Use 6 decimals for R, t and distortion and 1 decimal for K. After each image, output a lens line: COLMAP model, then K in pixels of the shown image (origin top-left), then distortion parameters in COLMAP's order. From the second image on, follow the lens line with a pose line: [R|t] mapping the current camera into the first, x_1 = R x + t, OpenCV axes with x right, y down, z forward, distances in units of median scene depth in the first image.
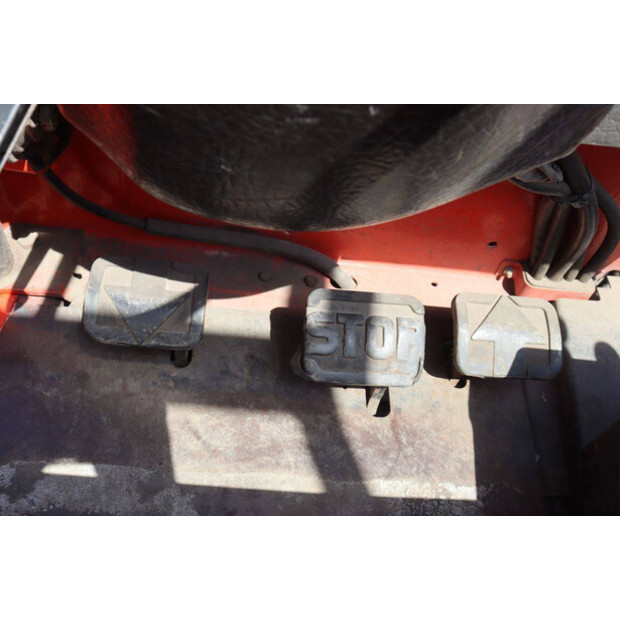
lens RADIAL K [[607.7, 0, 306.4], [0, 607.7, 308.3], [0, 0, 1]] dist [-0.053859, 0.000000]
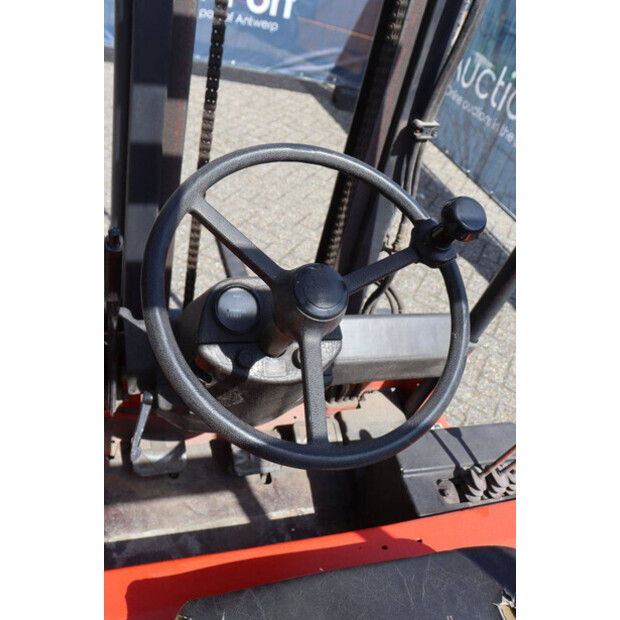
lens RADIAL K [[574.8, 0, 304.5], [0, 574.8, 312.4], [0, 0, 1]] dist [-0.084919, 0.000000]
pose [[0.962474, -0.122355, 0.242223, -0.181278], [0.136882, 0.989609, -0.044014, -0.337877], [-0.234321, 0.075519, 0.969222, -1.119884]]
